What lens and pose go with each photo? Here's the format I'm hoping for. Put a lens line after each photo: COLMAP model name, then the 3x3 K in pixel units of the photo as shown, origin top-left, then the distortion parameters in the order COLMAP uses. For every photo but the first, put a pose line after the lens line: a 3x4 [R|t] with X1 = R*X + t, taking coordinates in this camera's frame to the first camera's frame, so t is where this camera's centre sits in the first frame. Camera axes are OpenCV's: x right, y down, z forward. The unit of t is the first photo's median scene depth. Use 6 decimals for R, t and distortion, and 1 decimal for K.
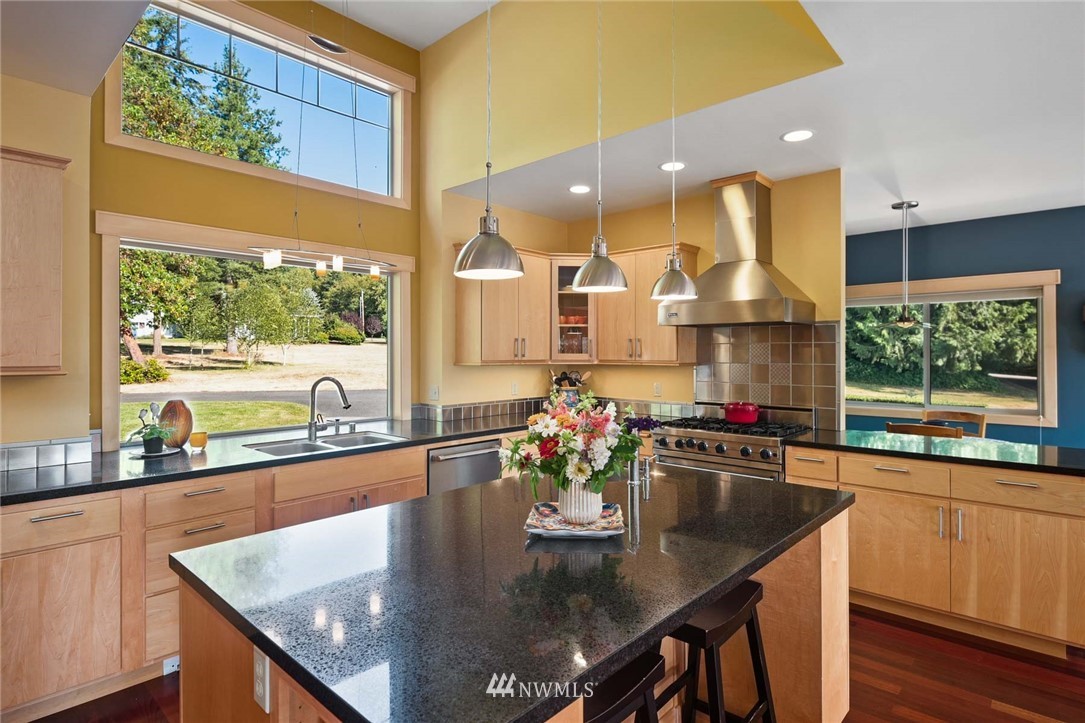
lens RADIAL K [[569.3, 0, 568.4], [0, 569.3, 352.4], [0, 0, 1]] dist [0.007277, 0.001164]
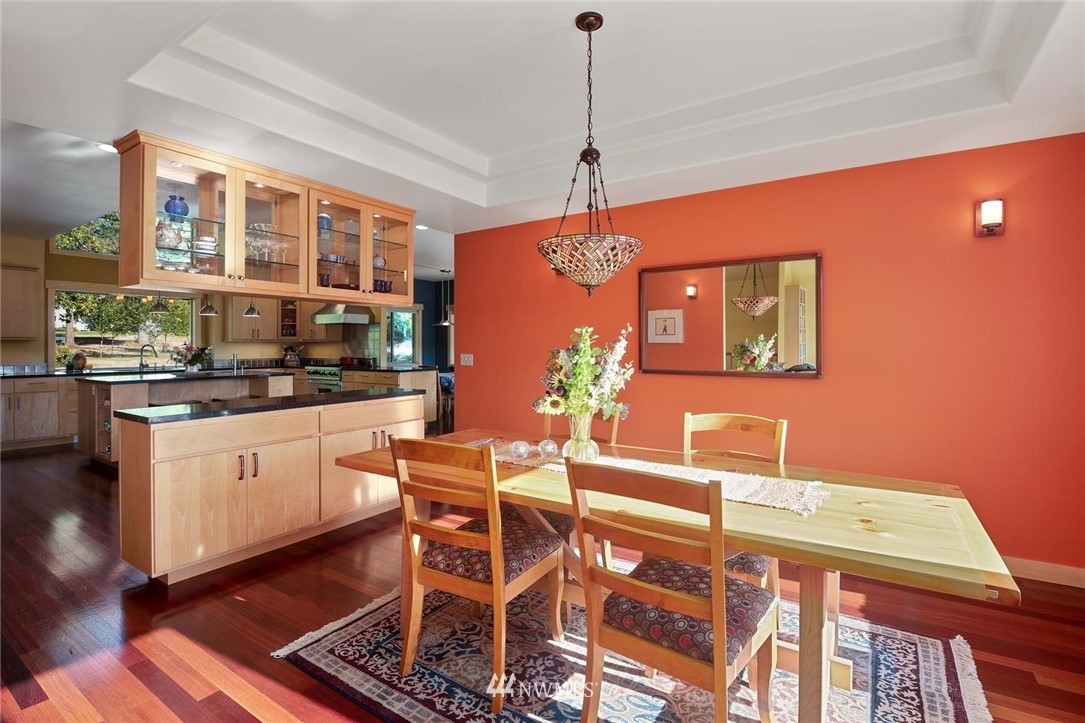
lens RADIAL K [[496.6, 0, 546.7], [0, 496.6, 350.9], [0, 0, 1]] dist [-0.001909, -0.000416]
pose [[0.989772, -0.000390, 0.142661, 0.701219], [-0.001260, 0.999933, 0.011476, 0.033413], [-0.142656, -0.011538, 0.989705, -0.979676]]
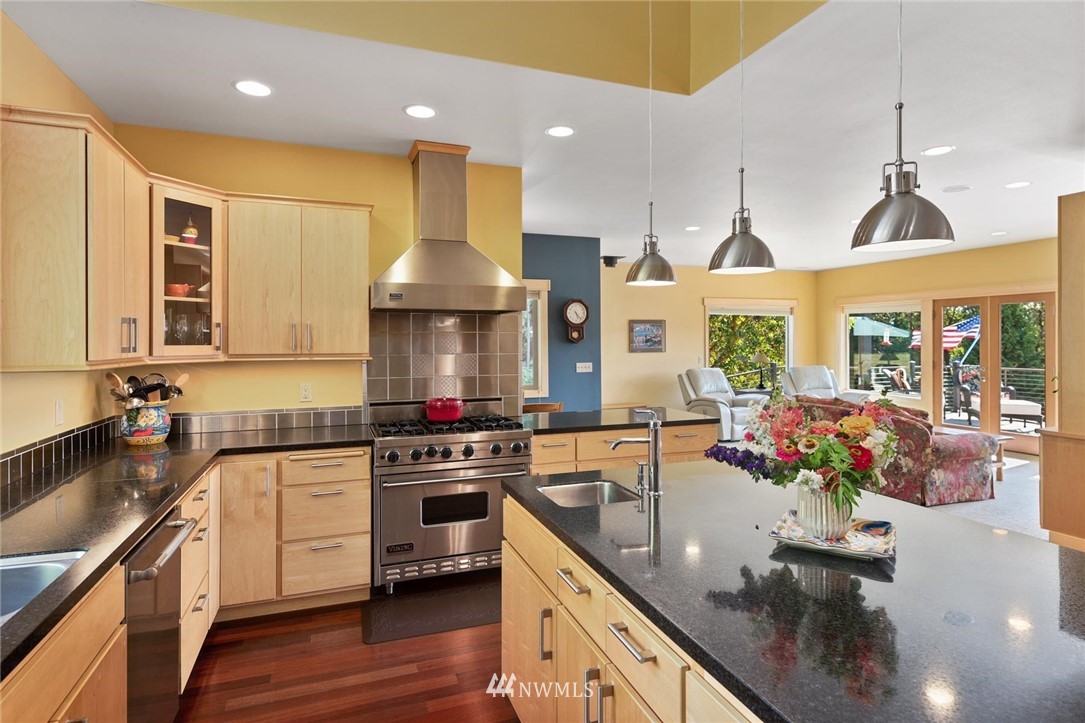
lens RADIAL K [[602.3, 0, 565.3], [0, 602.3, 341.4], [0, 0, 1]] dist [0.006468, 0.001447]
pose [[0.448273, 0.000164, 0.893896, -0.389320], [0.003092, 0.999994, -0.001734, 0.000705], [-0.893891, 0.003541, 0.448270, 0.345800]]
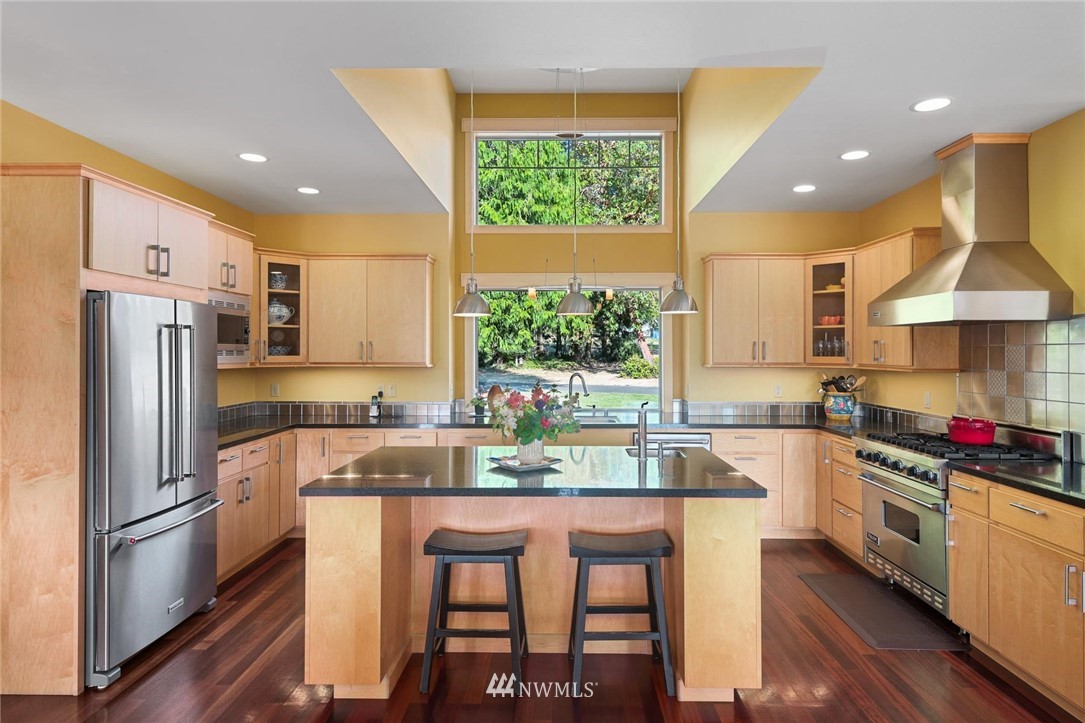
lens RADIAL K [[631.7, 0, 544.5], [0, 631.7, 354.8], [0, 0, 1]] dist [-0.002805, -0.000589]
pose [[0.652146, 0.004330, -0.758081, 0.495281], [-0.000621, 0.999986, 0.005177, -0.005950], [0.758093, -0.002905, 0.652139, -0.039183]]
